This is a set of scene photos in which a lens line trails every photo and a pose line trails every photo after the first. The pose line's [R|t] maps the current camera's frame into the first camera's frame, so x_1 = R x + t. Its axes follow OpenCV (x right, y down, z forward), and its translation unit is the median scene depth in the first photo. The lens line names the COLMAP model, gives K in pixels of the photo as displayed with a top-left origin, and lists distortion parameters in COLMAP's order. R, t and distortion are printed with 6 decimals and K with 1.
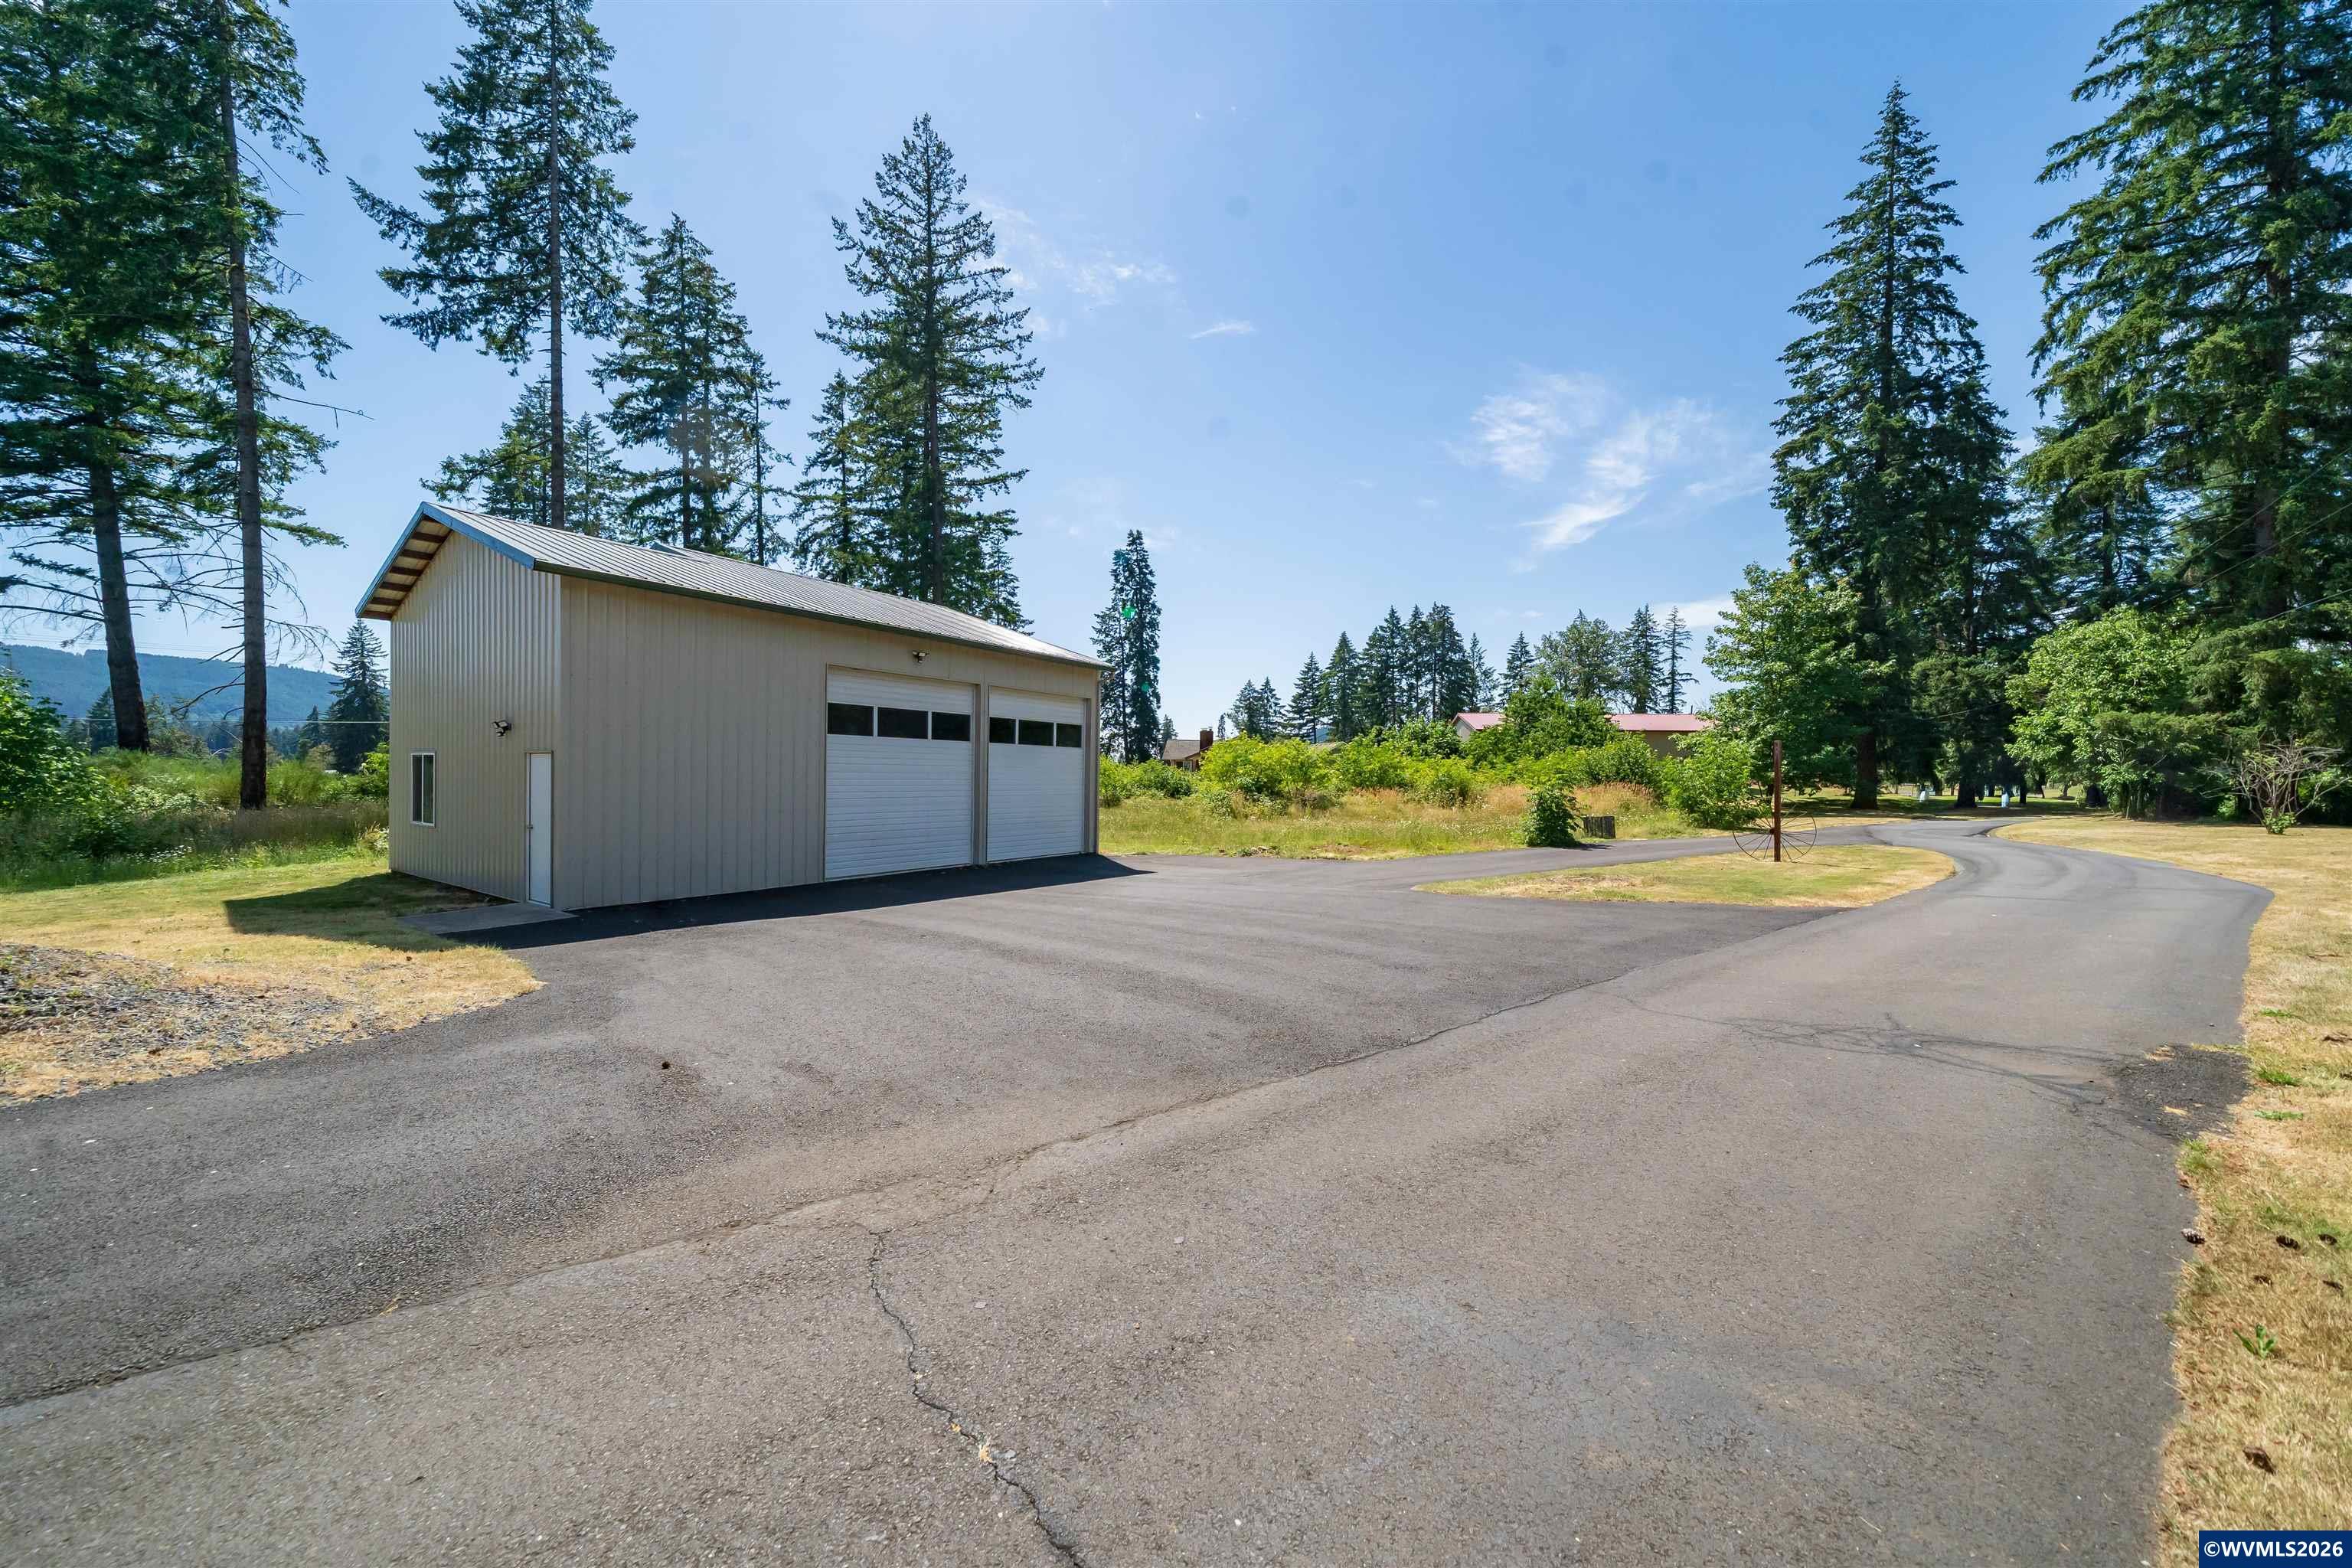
lens RADIAL K [[822.0, 0, 1152.2], [0, 822.0, 783.8], [0, 0, 1]] dist [-0.019736, -0.000066]
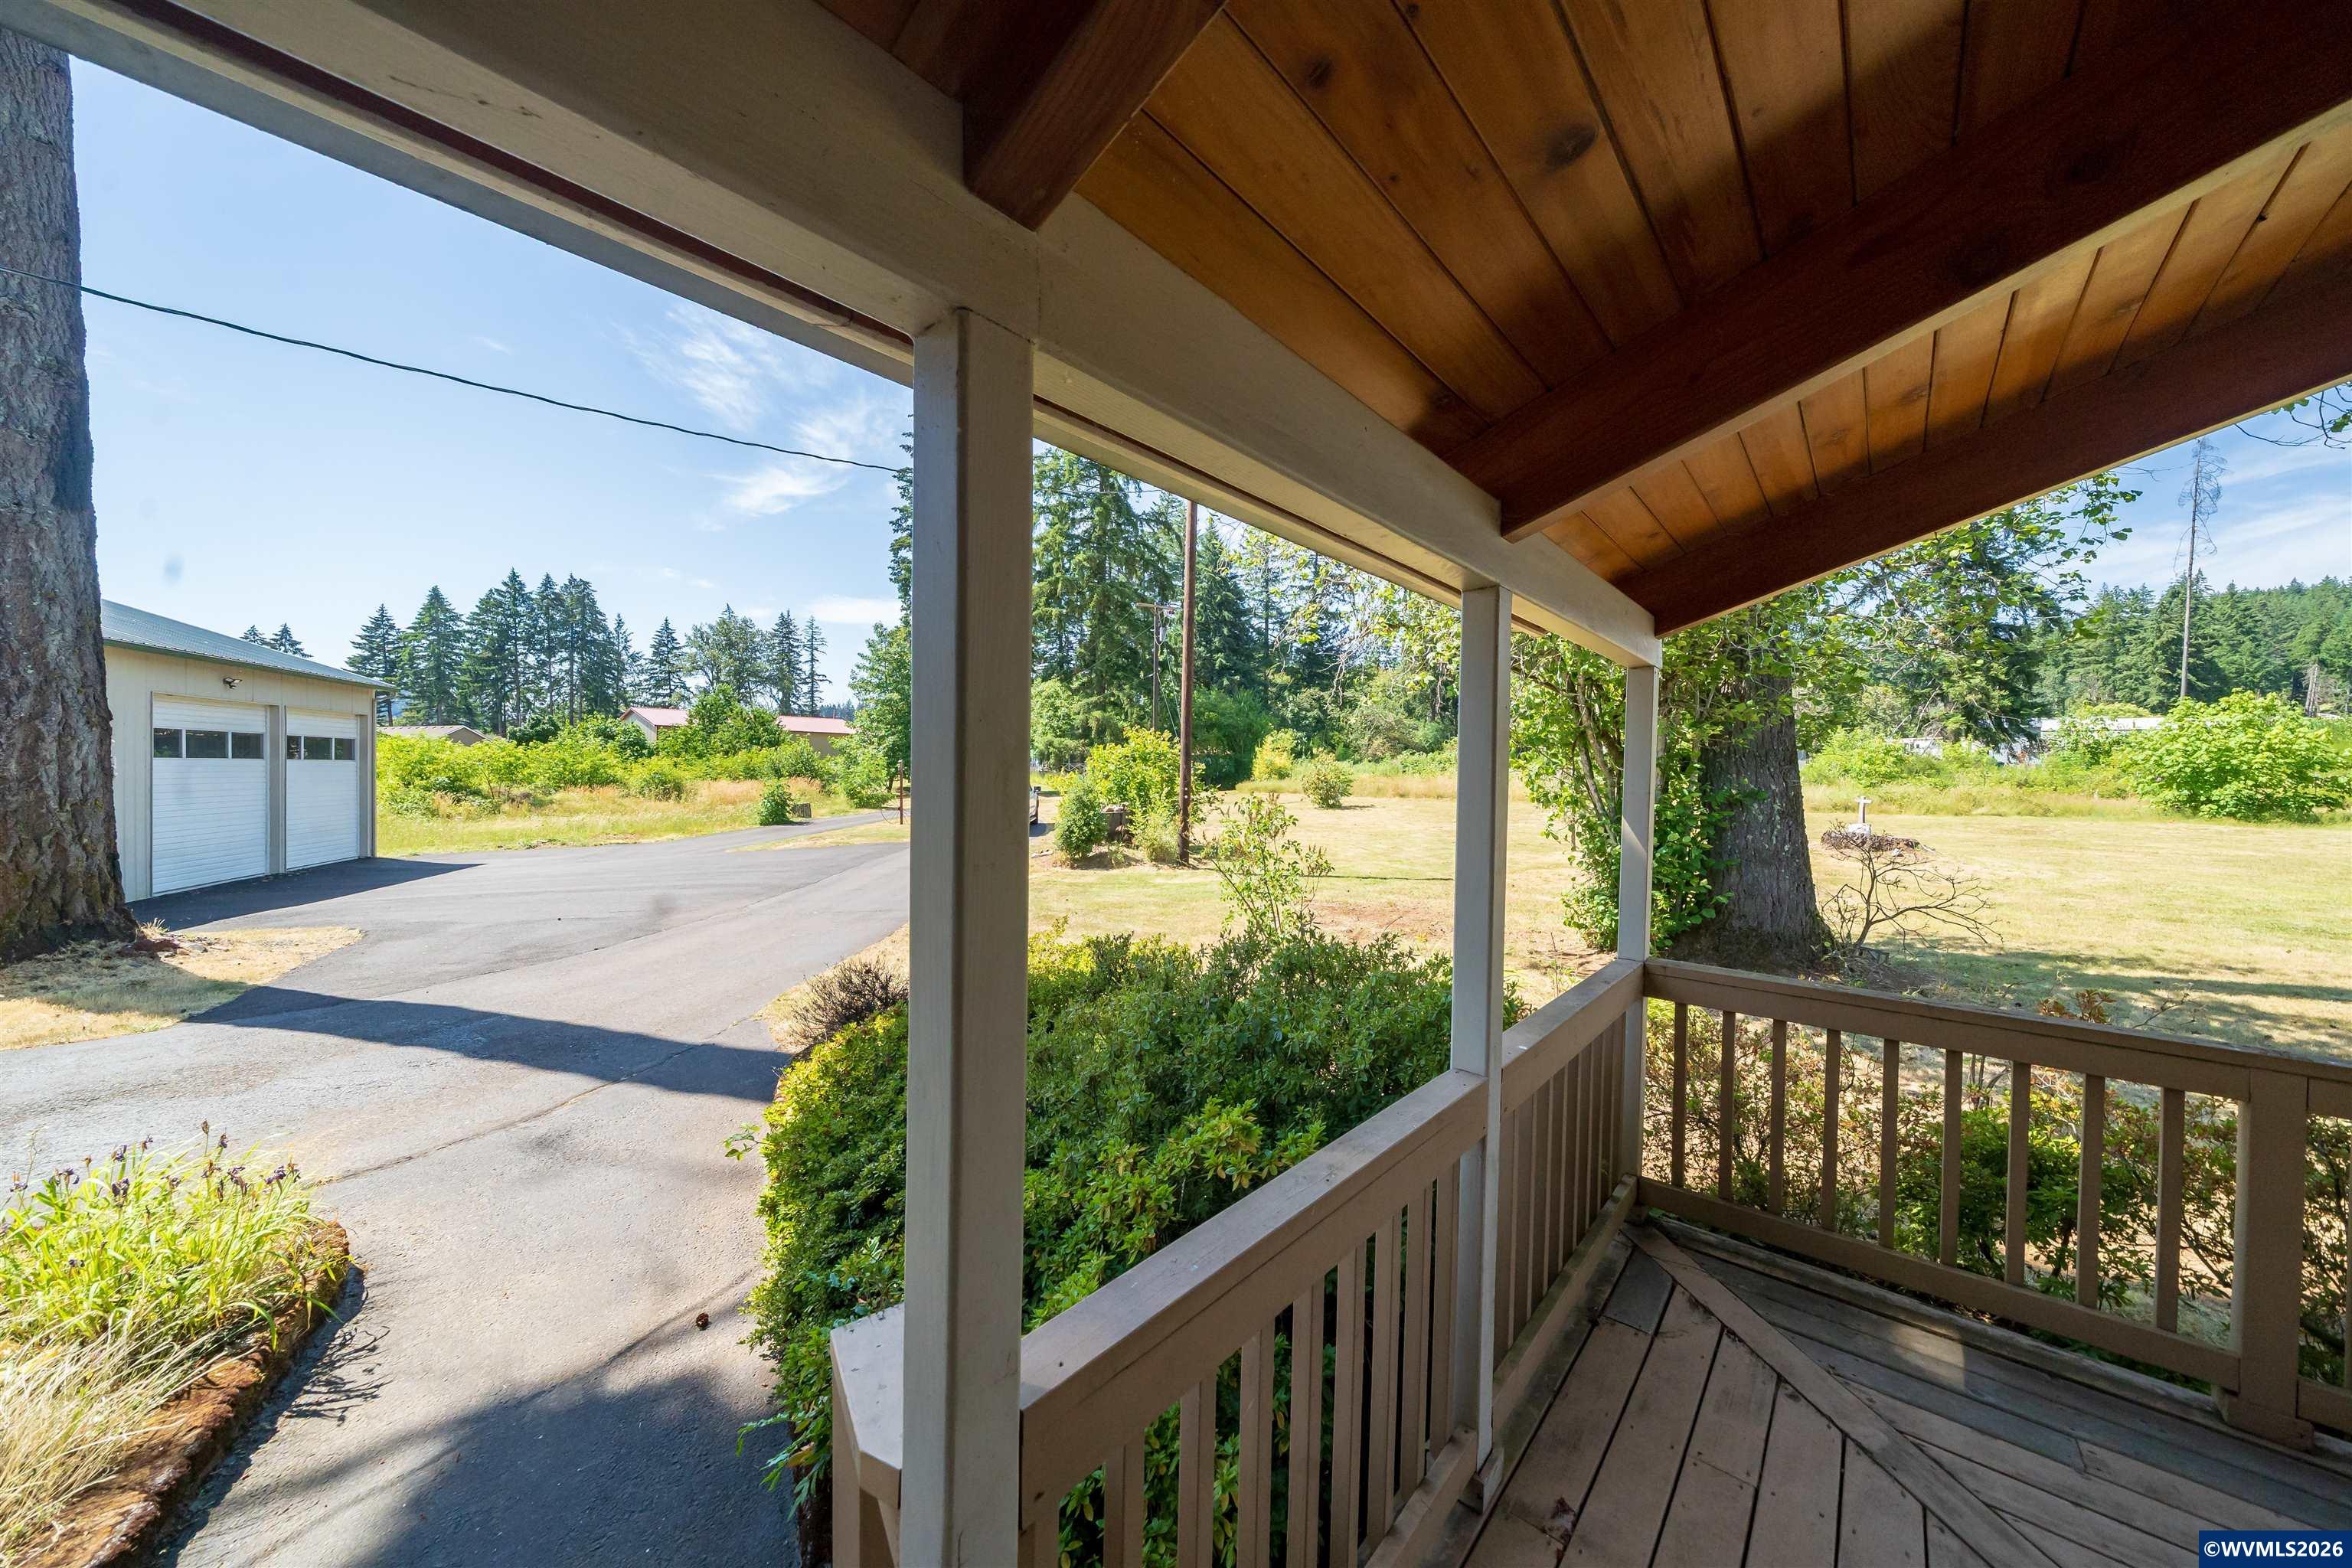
lens RADIAL K [[819.7, 0, 1170.0], [0, 819.7, 780.5], [0, 0, 1]] dist [-0.002592, -0.000038]
pose [[0.551130, -0.018454, 0.834216, -0.170582], [0.005003, 0.999811, 0.018811, -0.014113], [-0.834405, -0.006194, 0.551117, -0.205667]]
